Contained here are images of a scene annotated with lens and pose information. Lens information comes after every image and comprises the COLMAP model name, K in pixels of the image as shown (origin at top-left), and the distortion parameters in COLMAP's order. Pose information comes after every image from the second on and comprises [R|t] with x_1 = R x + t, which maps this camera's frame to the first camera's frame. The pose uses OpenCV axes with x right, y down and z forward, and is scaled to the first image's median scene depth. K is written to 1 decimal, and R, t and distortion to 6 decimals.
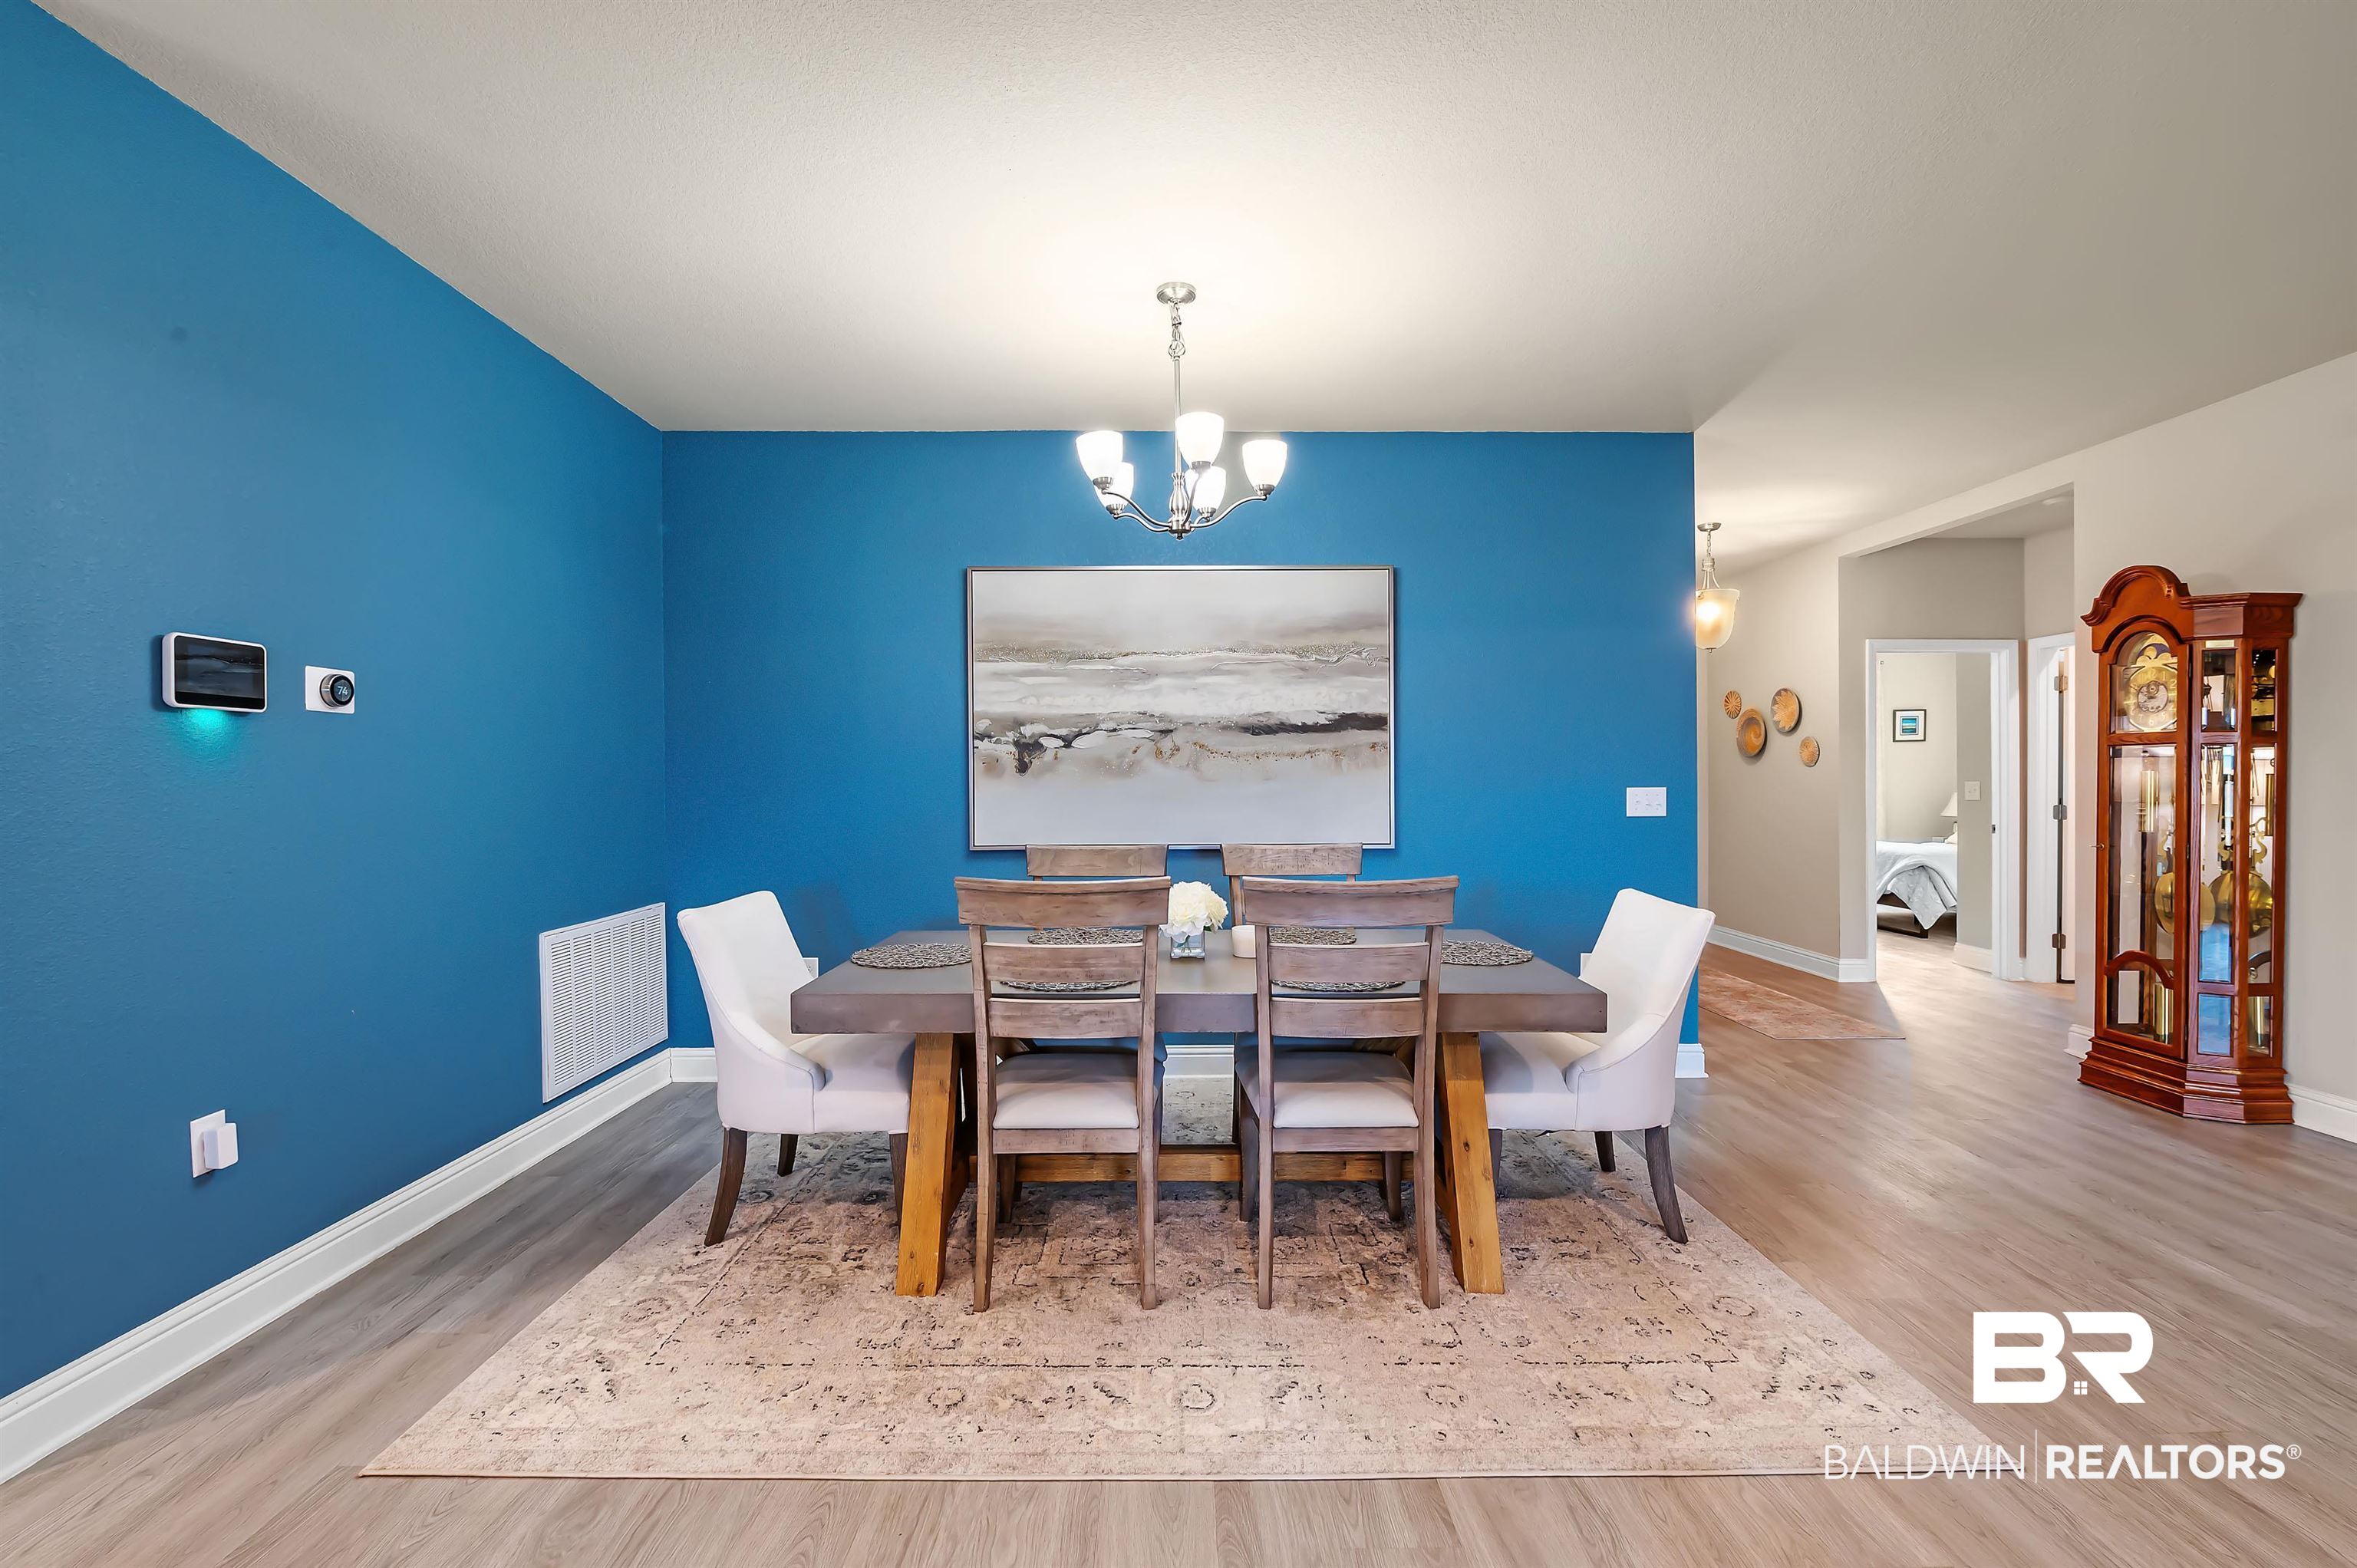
lens RADIAL K [[1030.3, 0, 1194.1], [0, 1030.3, 779.4], [0, 0, 1]] dist [-0.006033, -0.002368]
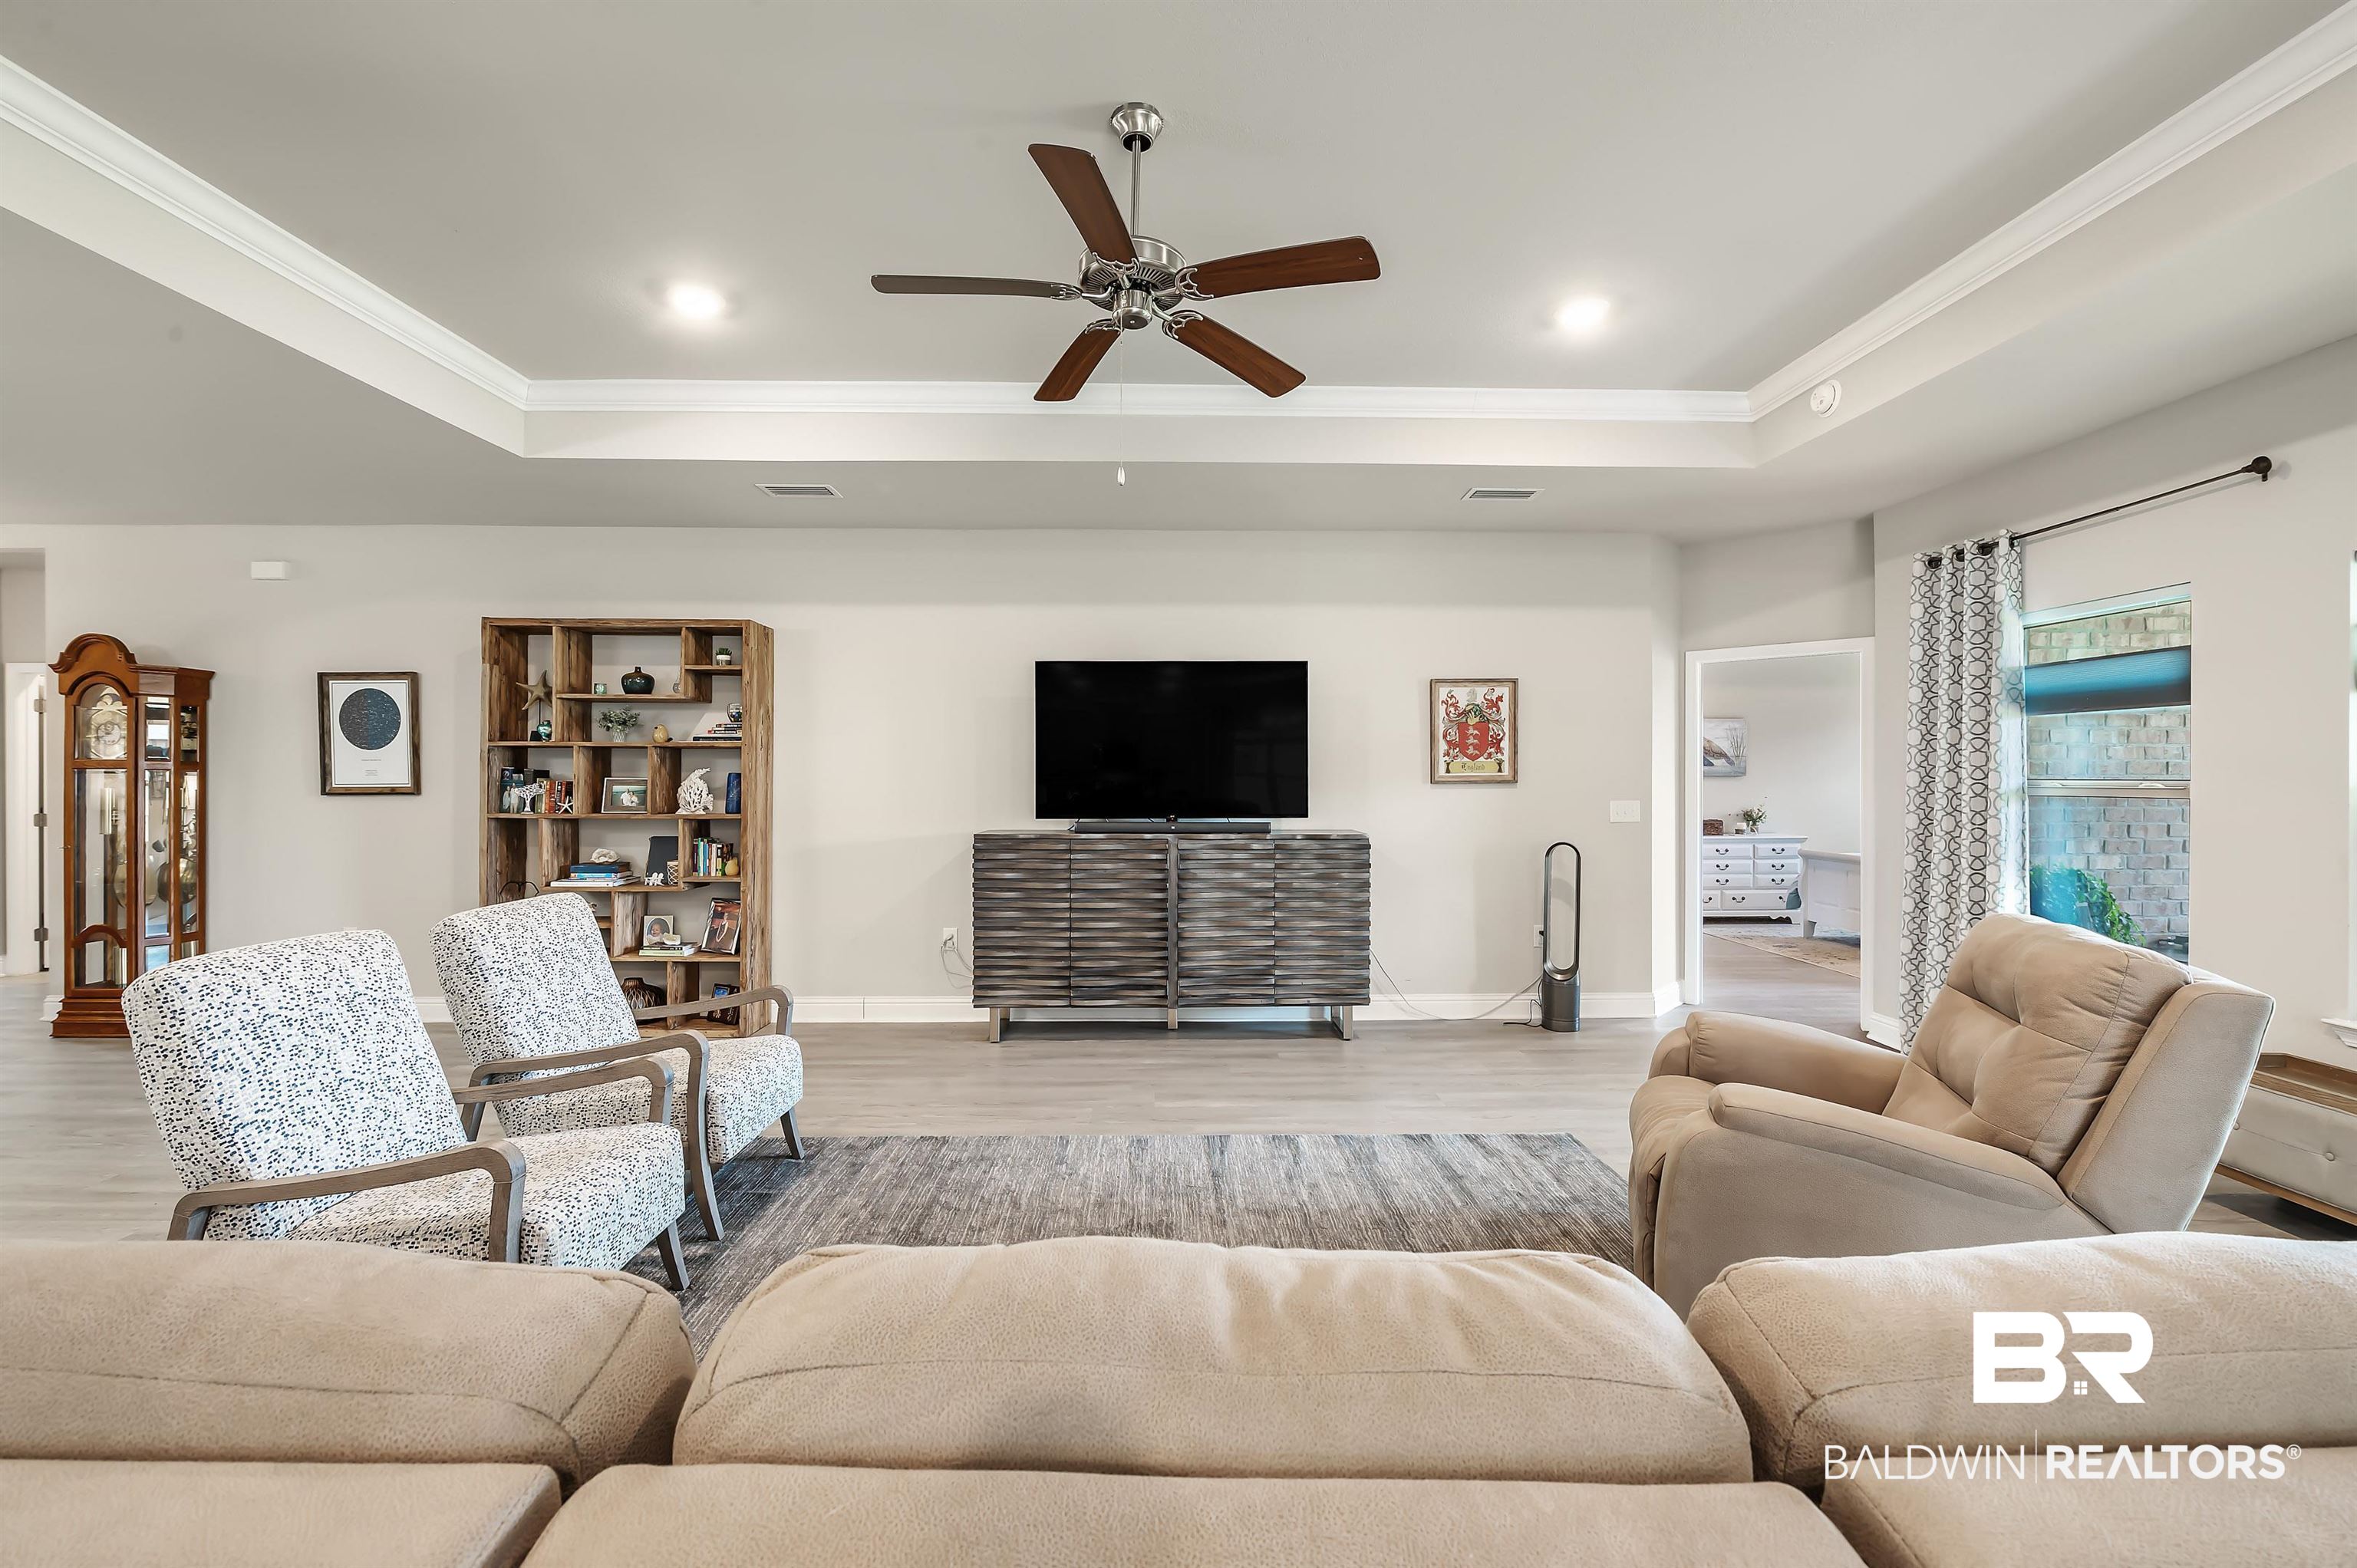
lens RADIAL K [[966.2, 0, 1167.9], [0, 966.2, 783.8], [0, 0, 1]] dist [-0.015538, 0.000428]
pose [[0.009791, -0.005618, 0.999936, -0.273290], [0.001808, 0.999983, 0.005601, -0.017556], [-0.999950, 0.001753, 0.009801, -0.373818]]
